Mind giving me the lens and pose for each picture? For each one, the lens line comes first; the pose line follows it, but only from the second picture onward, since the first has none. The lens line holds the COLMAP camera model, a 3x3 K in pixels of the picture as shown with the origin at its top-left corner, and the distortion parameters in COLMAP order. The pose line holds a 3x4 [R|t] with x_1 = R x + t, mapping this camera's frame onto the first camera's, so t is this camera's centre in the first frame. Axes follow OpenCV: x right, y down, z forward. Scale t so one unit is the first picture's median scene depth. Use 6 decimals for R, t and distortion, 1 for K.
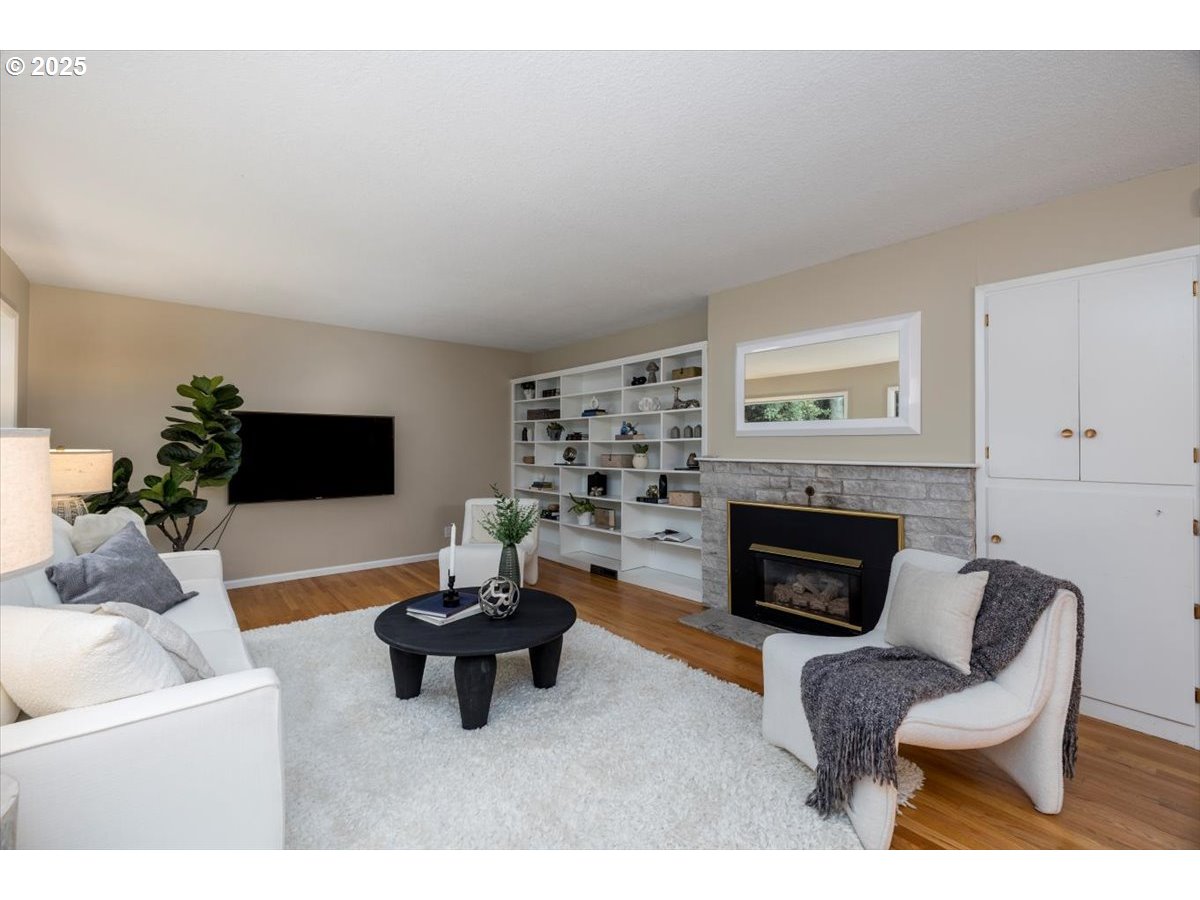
lens RADIAL K [[503.1, 0, 597.9], [0, 503.1, 444.9], [0, 0, 1]] dist [-0.001232, -0.000071]
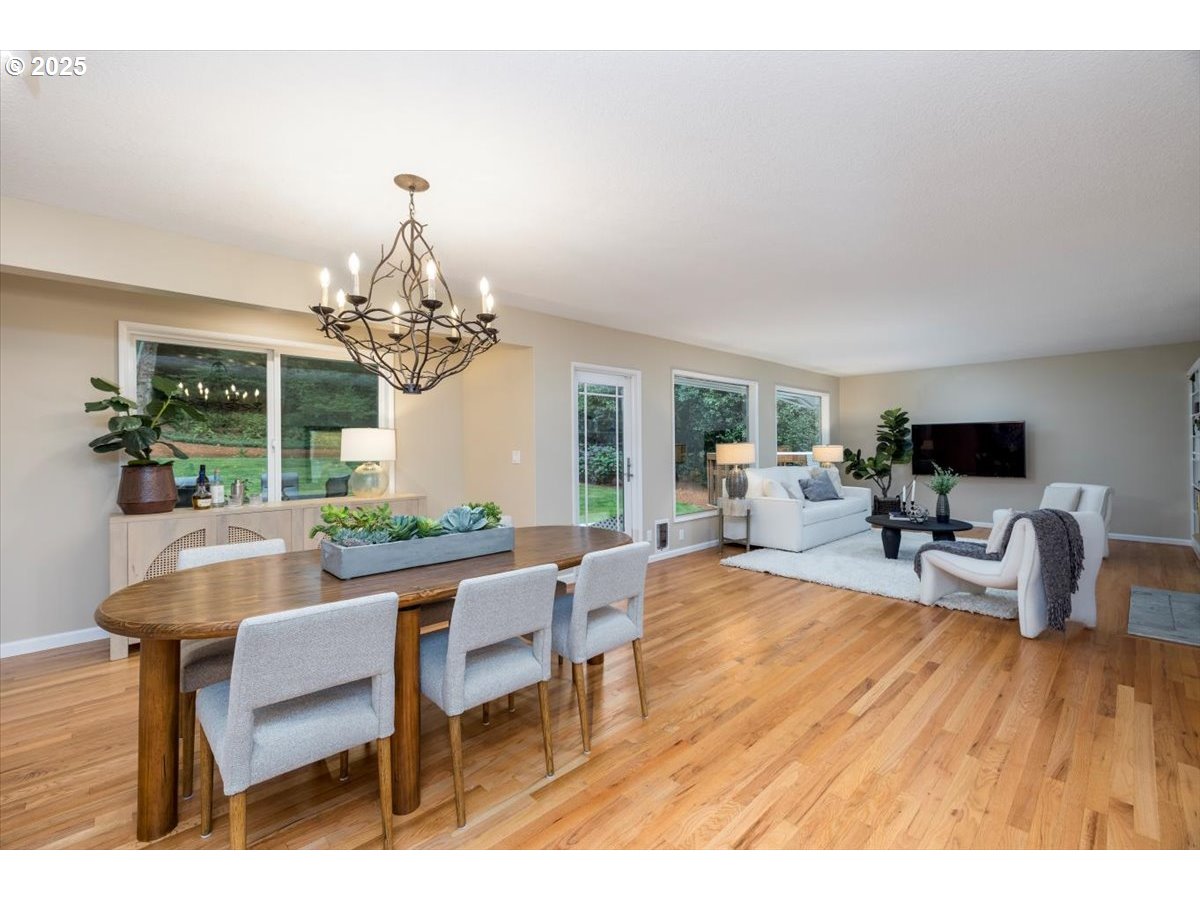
lens RADIAL K [[503.1, 0, 597.9], [0, 503.1, 444.9], [0, 0, 1]] dist [-0.001232, -0.000071]
pose [[0.071816, -0.005514, -0.997403, 1.141582], [0.014298, 0.999888, -0.004498, -0.000216], [0.997315, -0.013938, 0.071887, -0.322322]]
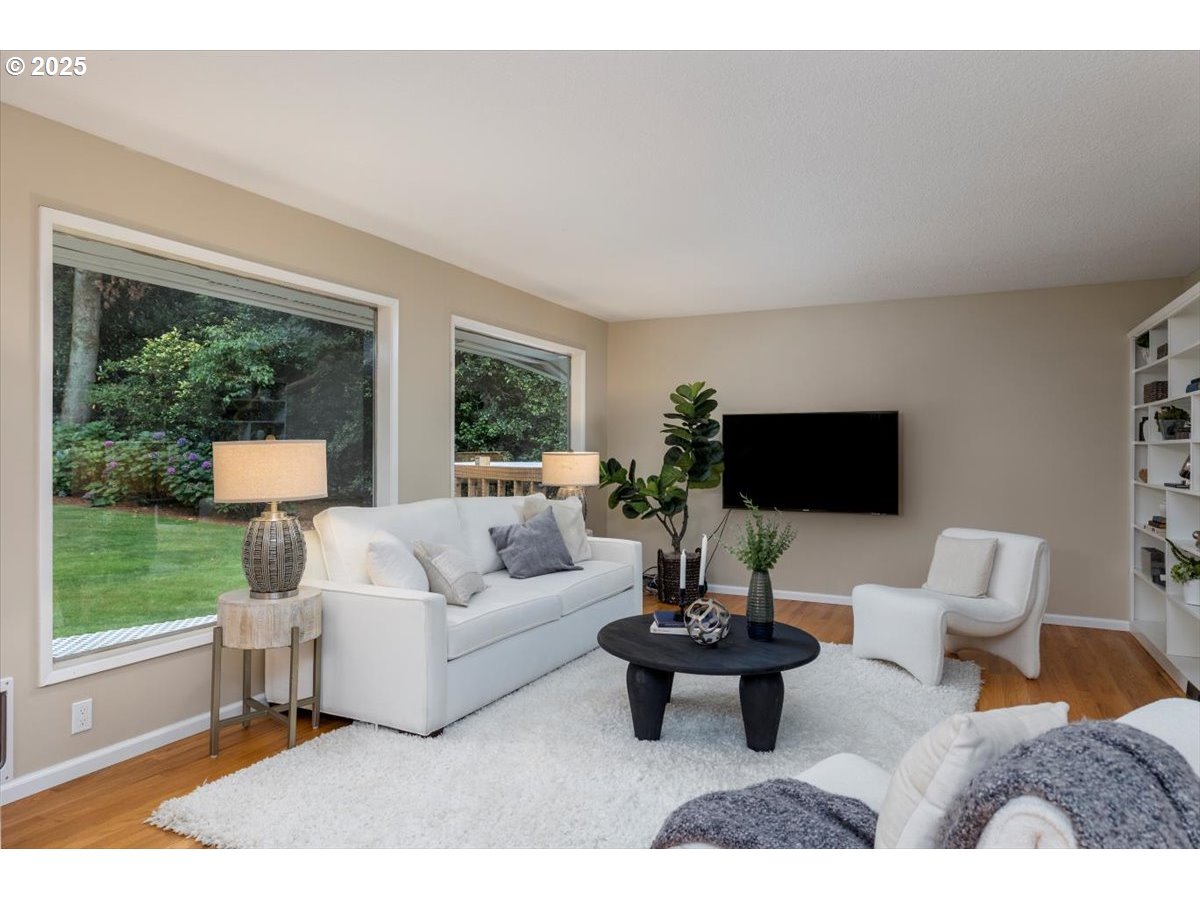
lens RADIAL K [[760.3, 0, 582.7], [0, 760.3, 447.5], [0, 0, 1]] dist [0.000173, 0.000119]
pose [[0.402724, -0.001894, -0.915320, 0.576290], [-0.000200, 0.999998, -0.002158, 0.001593], [0.915321, 0.001053, 0.402723, 0.157682]]
